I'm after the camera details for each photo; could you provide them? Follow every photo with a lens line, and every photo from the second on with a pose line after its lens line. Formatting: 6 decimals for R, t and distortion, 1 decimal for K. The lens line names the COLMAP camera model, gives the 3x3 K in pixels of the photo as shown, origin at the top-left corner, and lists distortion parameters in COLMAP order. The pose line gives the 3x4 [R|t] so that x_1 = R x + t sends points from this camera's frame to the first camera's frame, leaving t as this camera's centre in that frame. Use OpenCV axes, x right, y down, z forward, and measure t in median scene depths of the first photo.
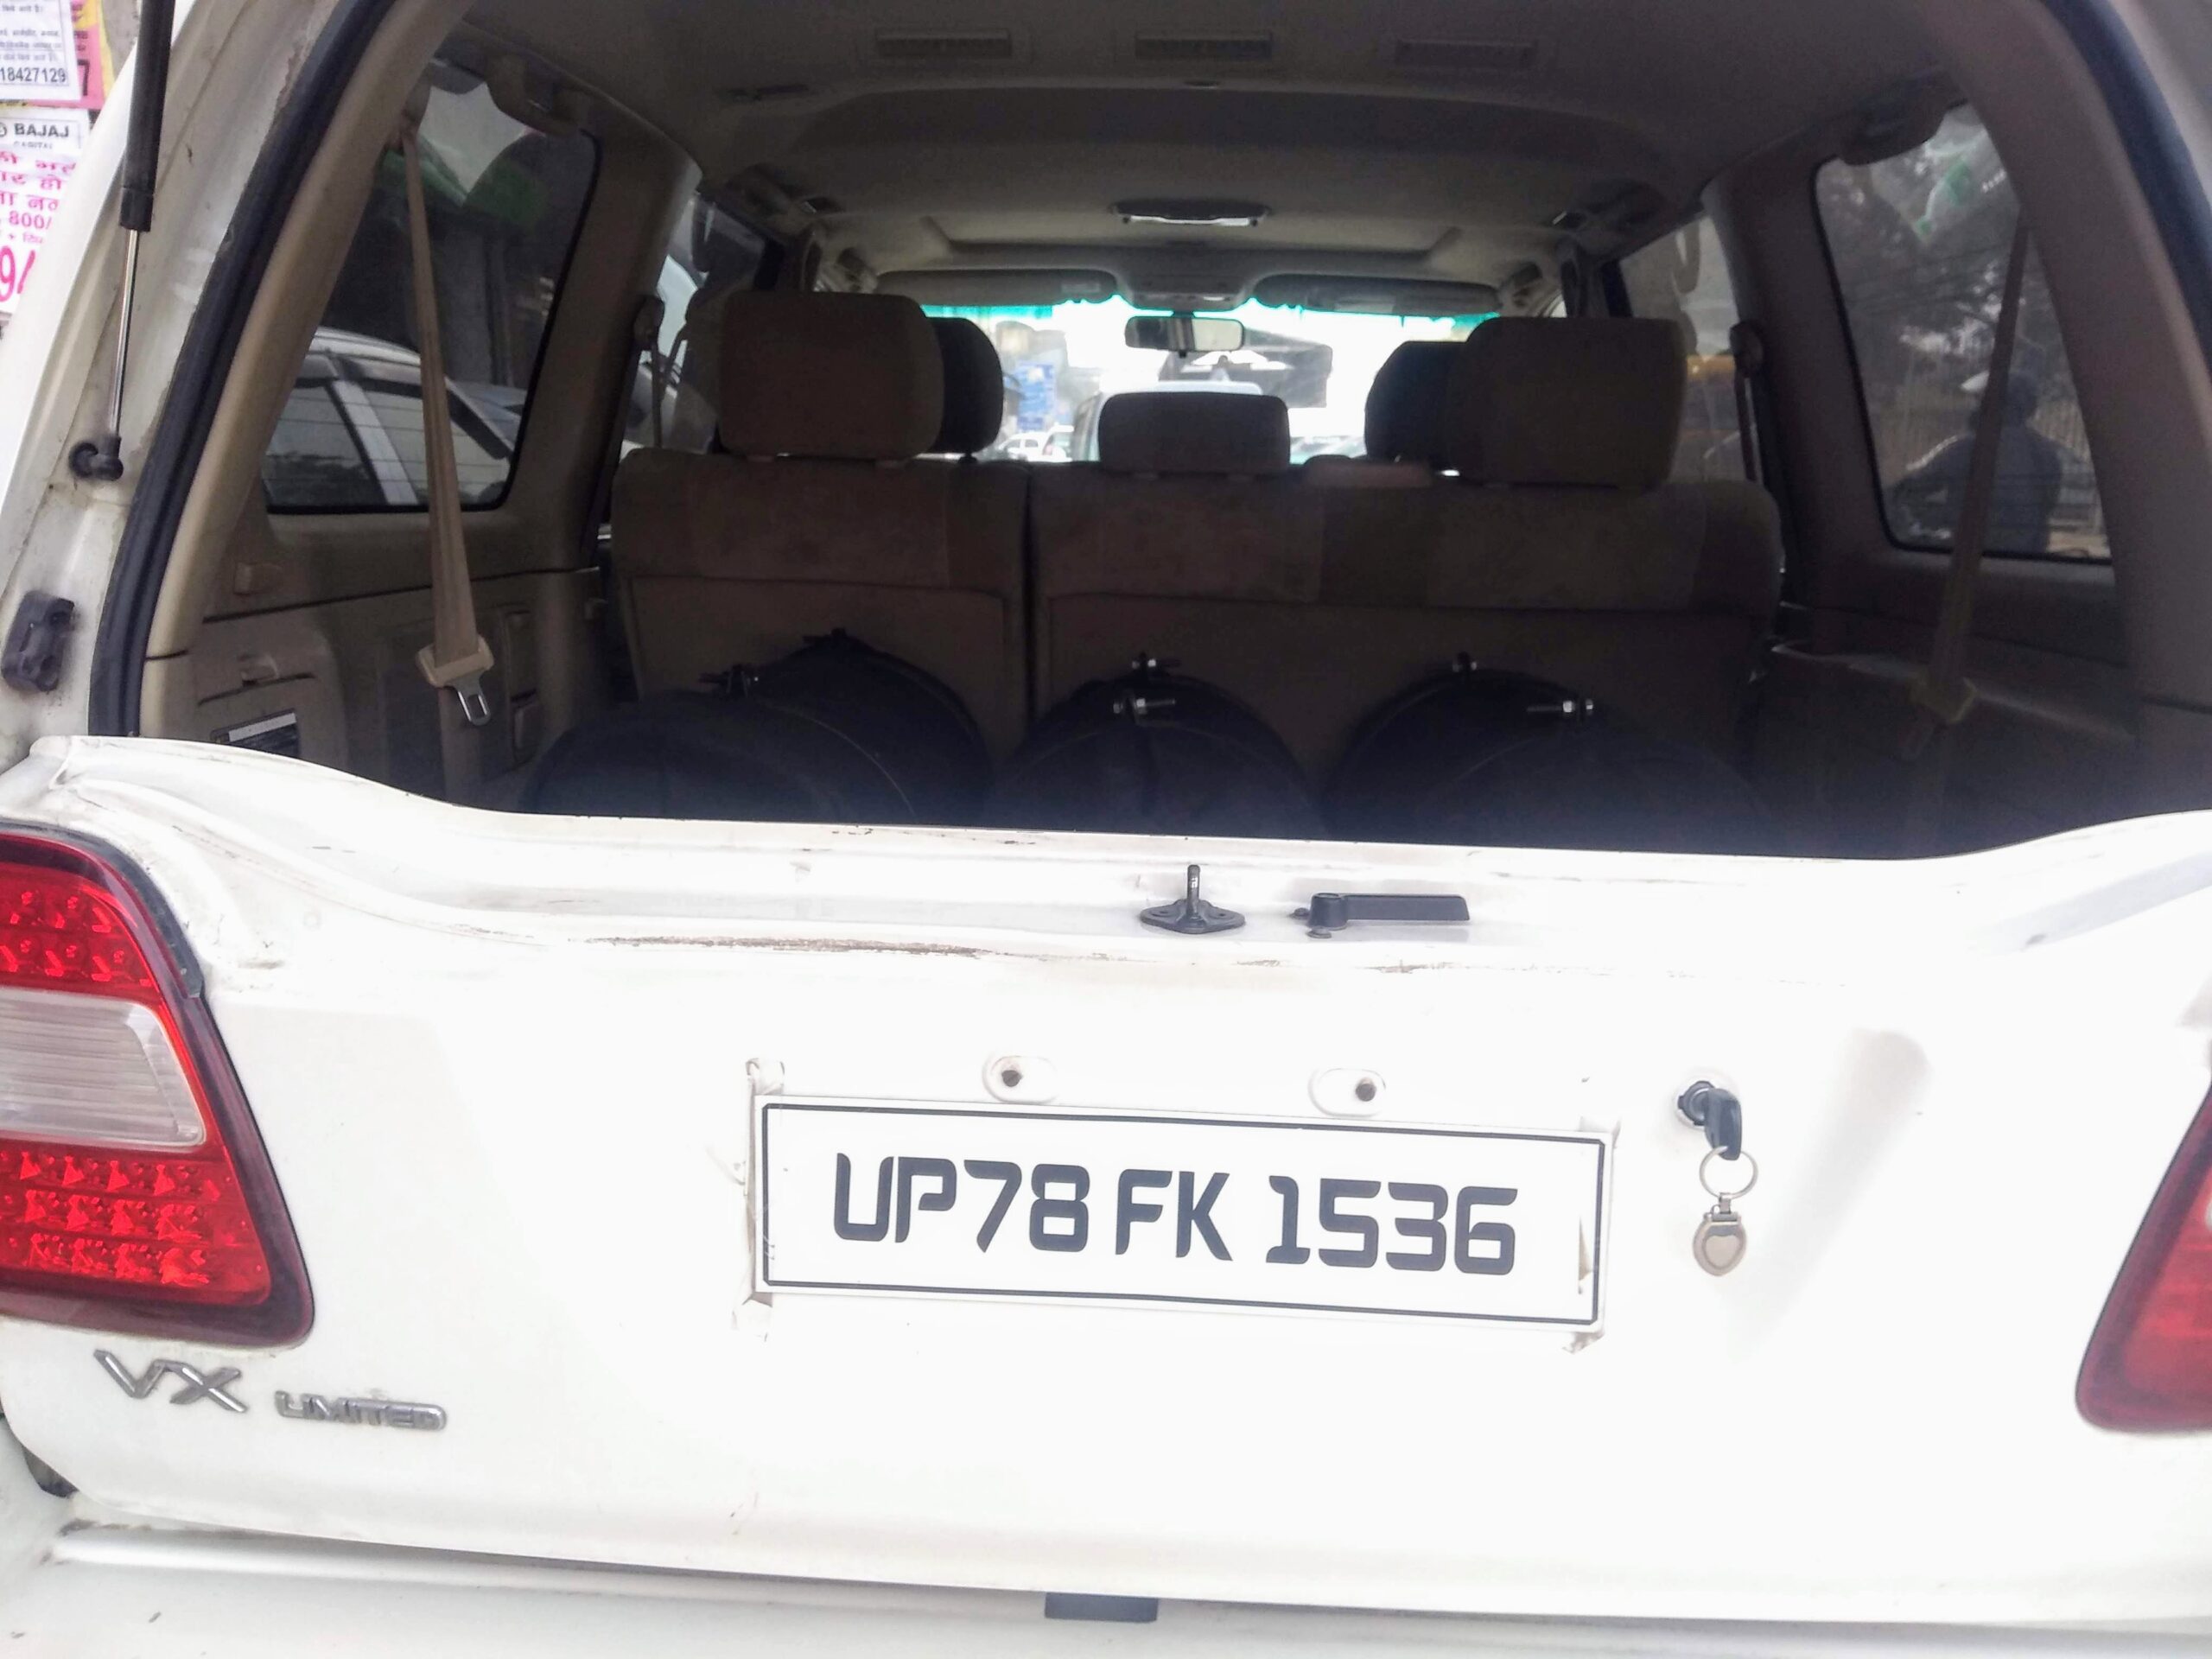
lens RADIAL K [[1725.0, 0, 1106.0], [0, 1725.0, 829.5], [0, 0, 1]] dist [0.086649, -0.103404]
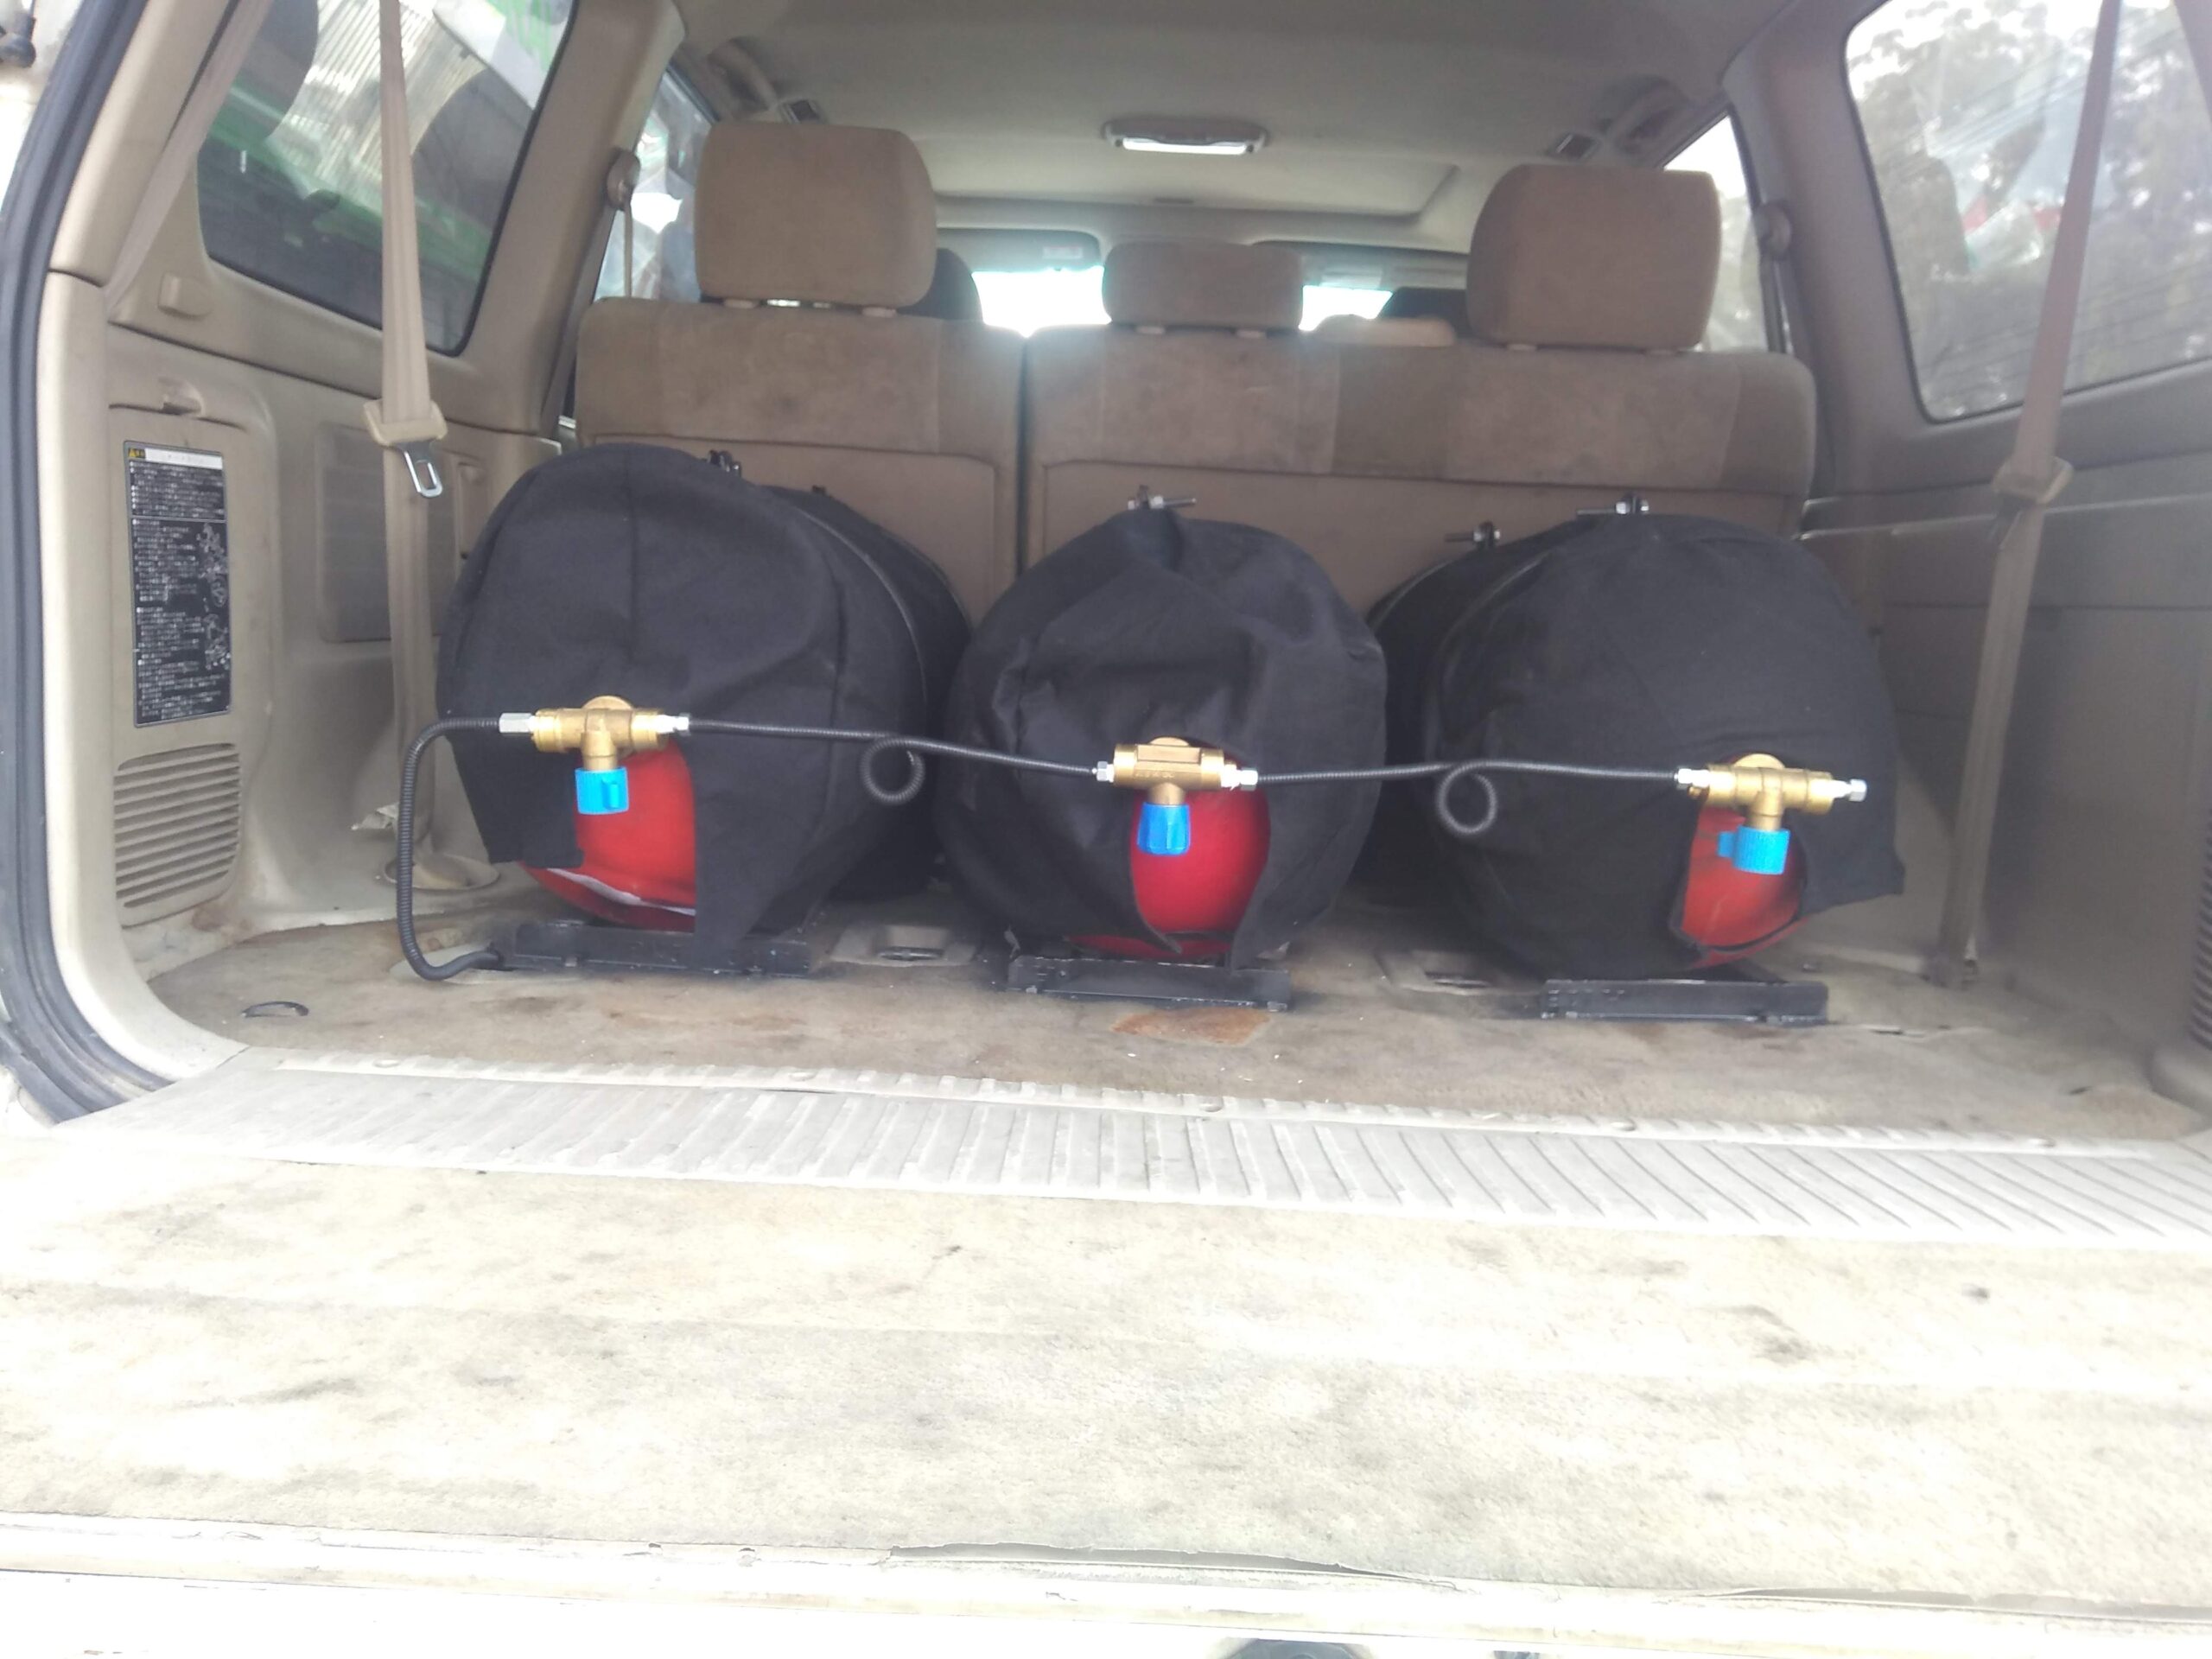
lens RADIAL K [[1725.0, 0, 1106.0], [0, 1725.0, 829.5], [0, 0, 1]] dist [0.086649, -0.103404]
pose [[0.999407, 0.015353, 0.030834, -0.026164], [-0.013389, 0.997929, -0.062922, 0.124698], [-0.031736, 0.062472, 0.997542, 0.074145]]
